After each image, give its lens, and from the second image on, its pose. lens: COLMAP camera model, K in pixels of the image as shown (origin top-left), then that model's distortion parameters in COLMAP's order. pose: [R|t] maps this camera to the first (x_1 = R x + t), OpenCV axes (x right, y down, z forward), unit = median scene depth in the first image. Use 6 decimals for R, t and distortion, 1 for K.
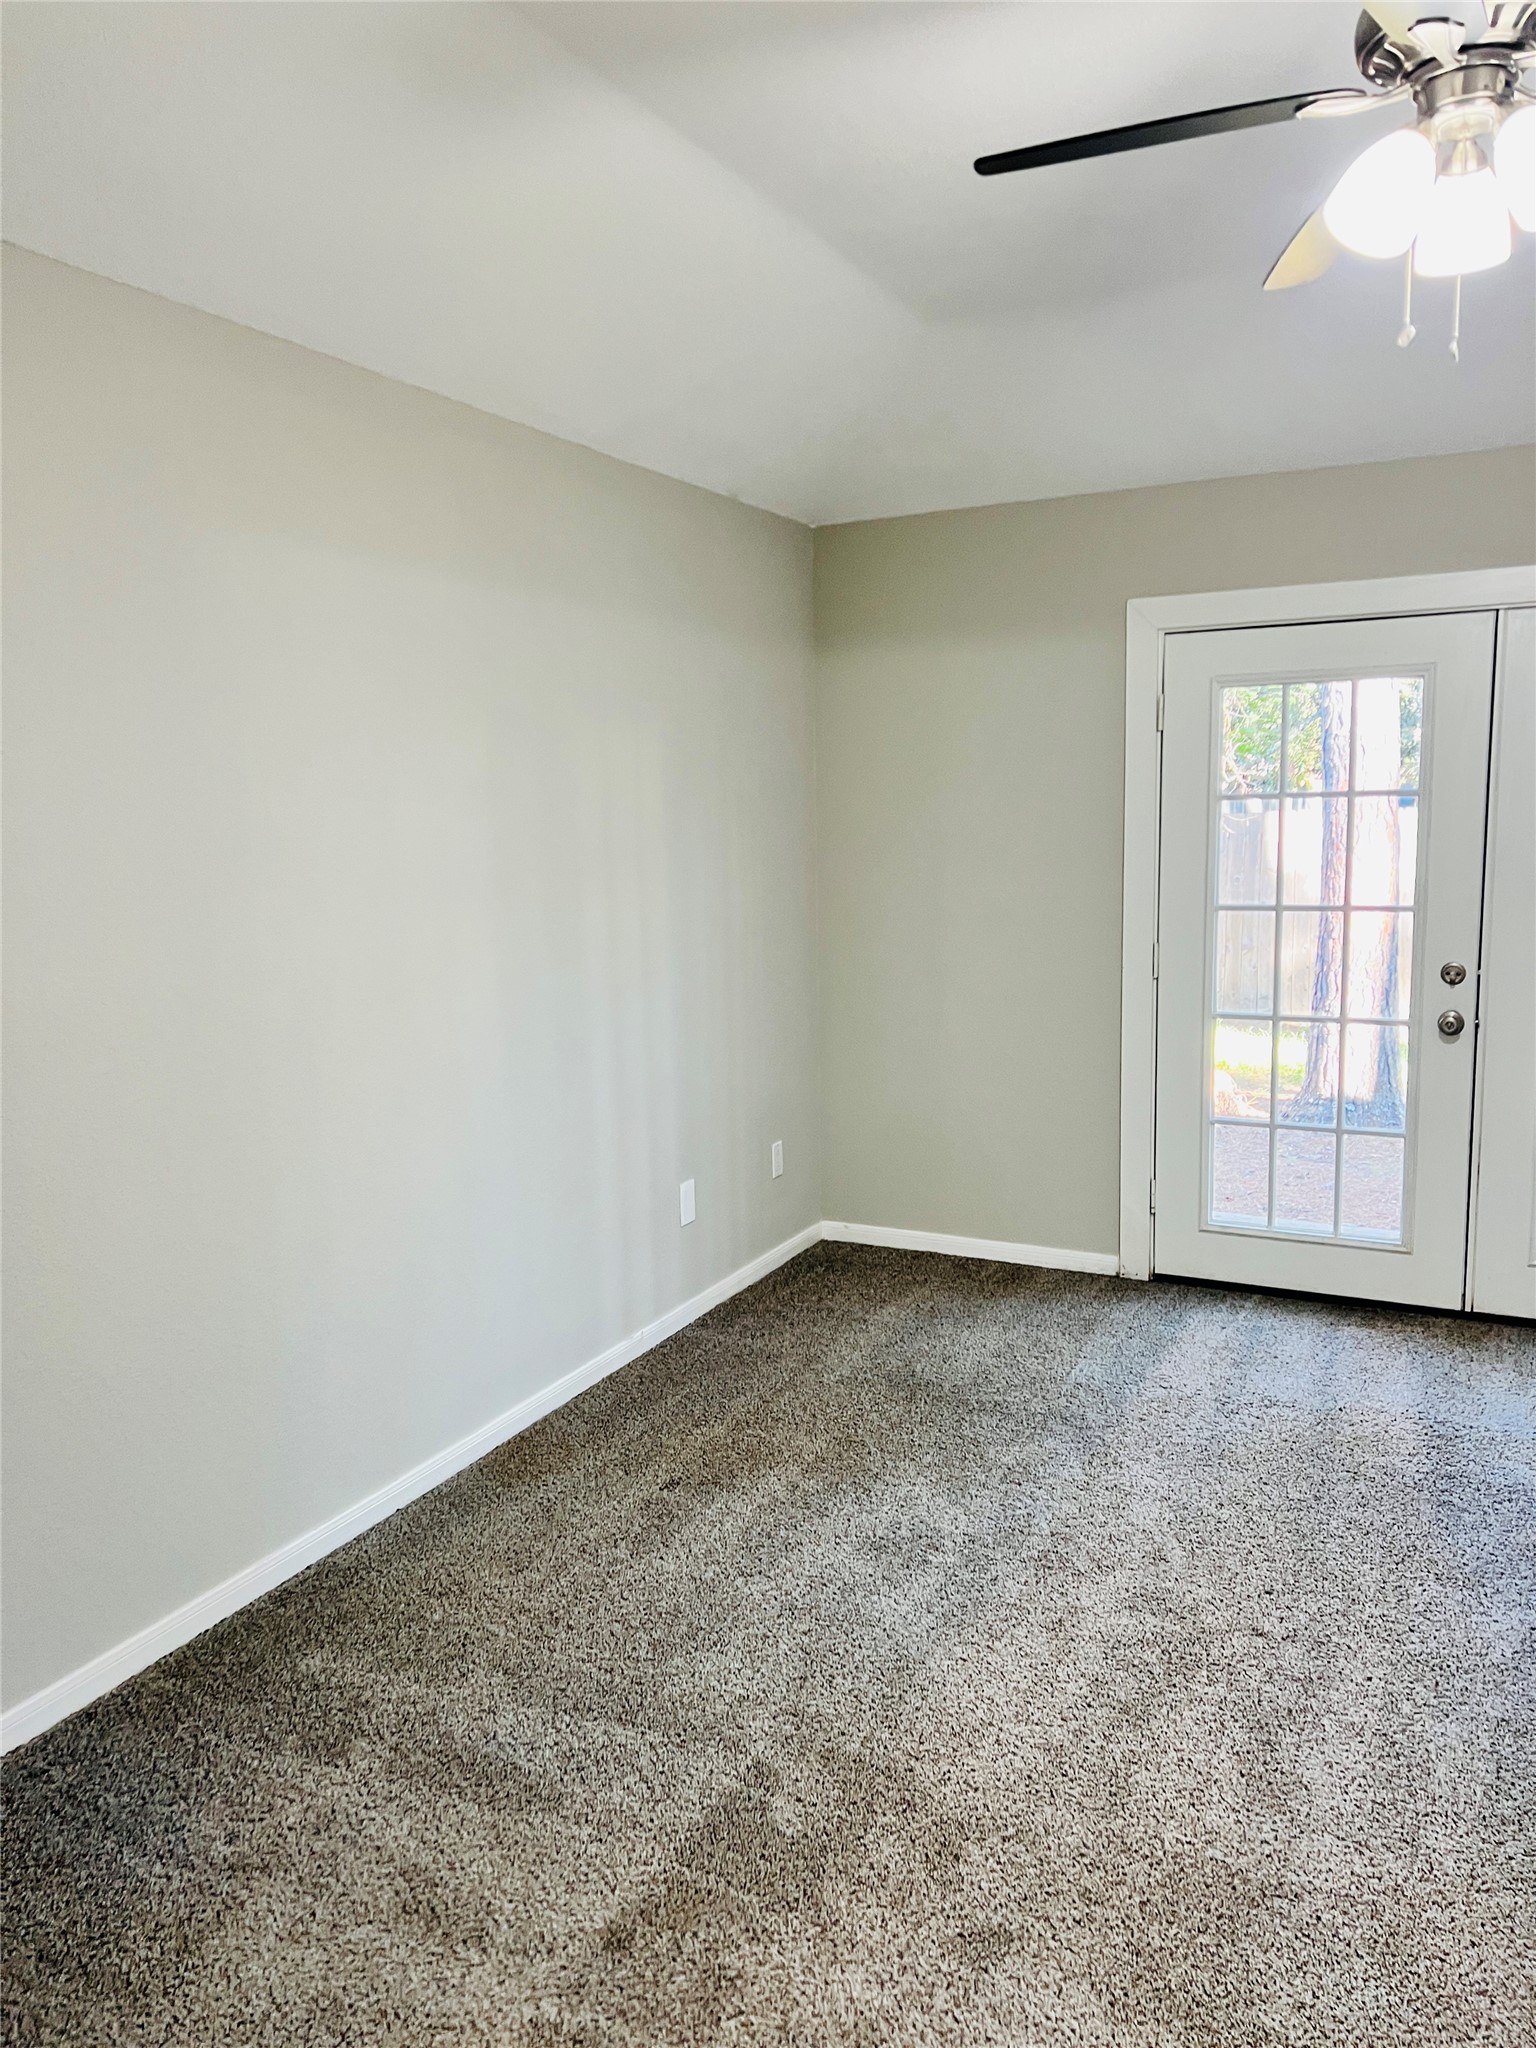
lens RADIAL K [[1524.6, 0, 769.4], [0, 1524.6, 1026.9], [0, 0, 1]] dist [0.064691, -0.051456]
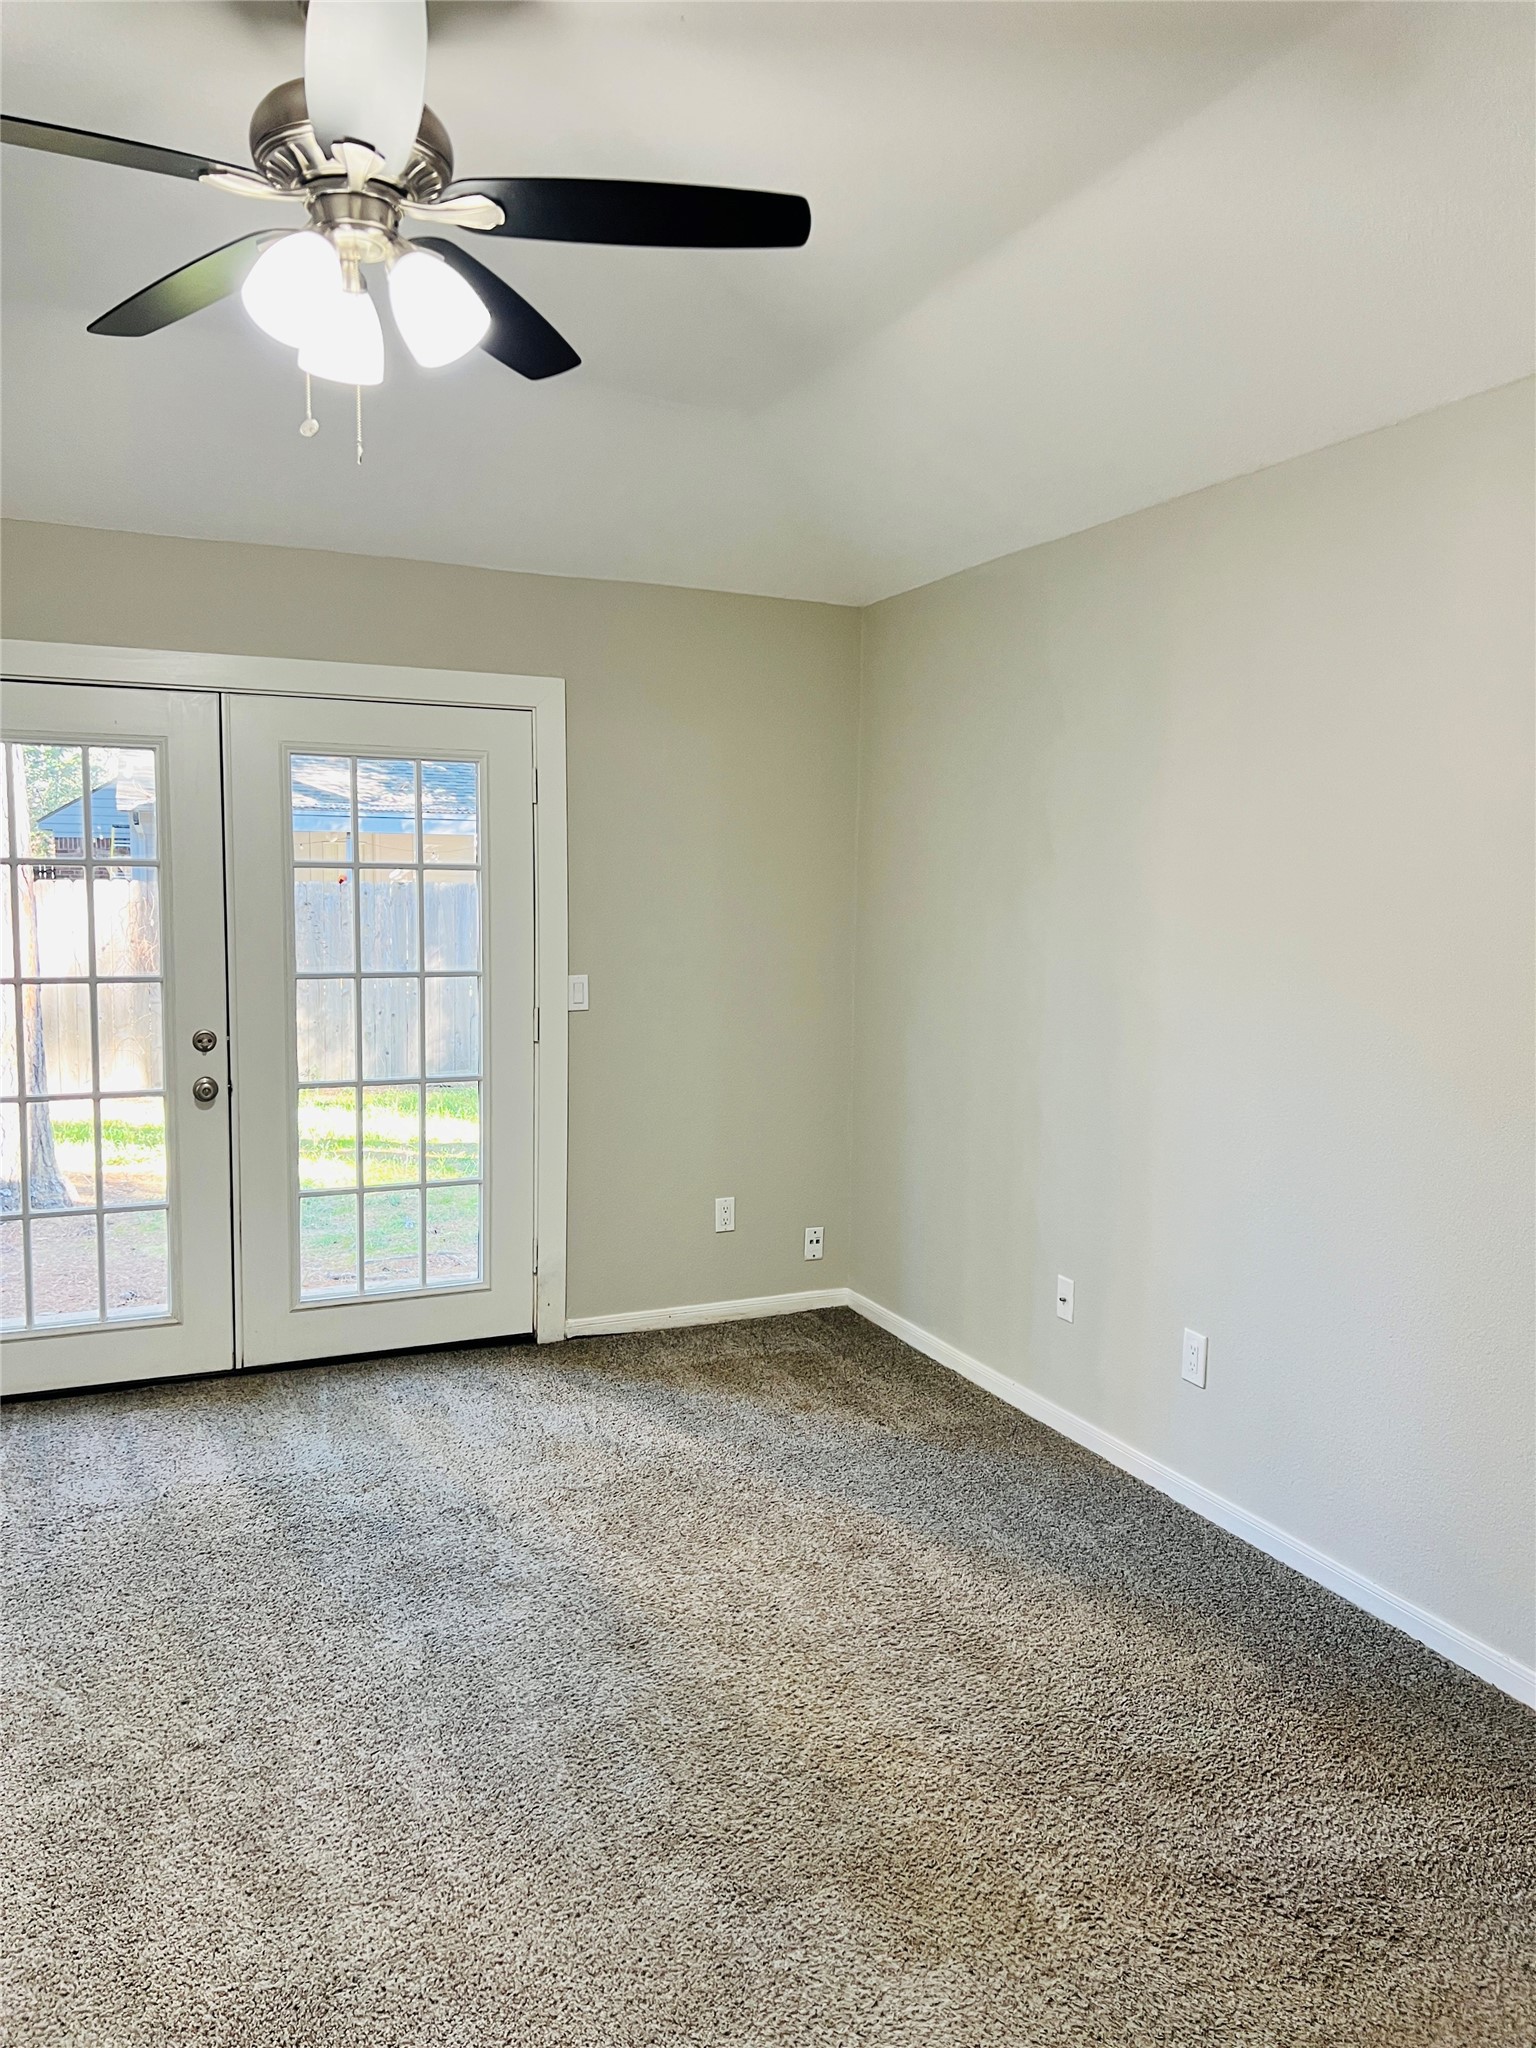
lens RADIAL K [[1524.6, 0, 769.8], [0, 1524.6, 1026.4], [0, 0, 1]] dist [0.064691, -0.051456]
pose [[0.651440, -0.053152, 0.756836, -0.155692], [0.088609, 0.996046, -0.006317, -0.008424], [-0.753508, 0.071177, 0.653574, 0.092554]]
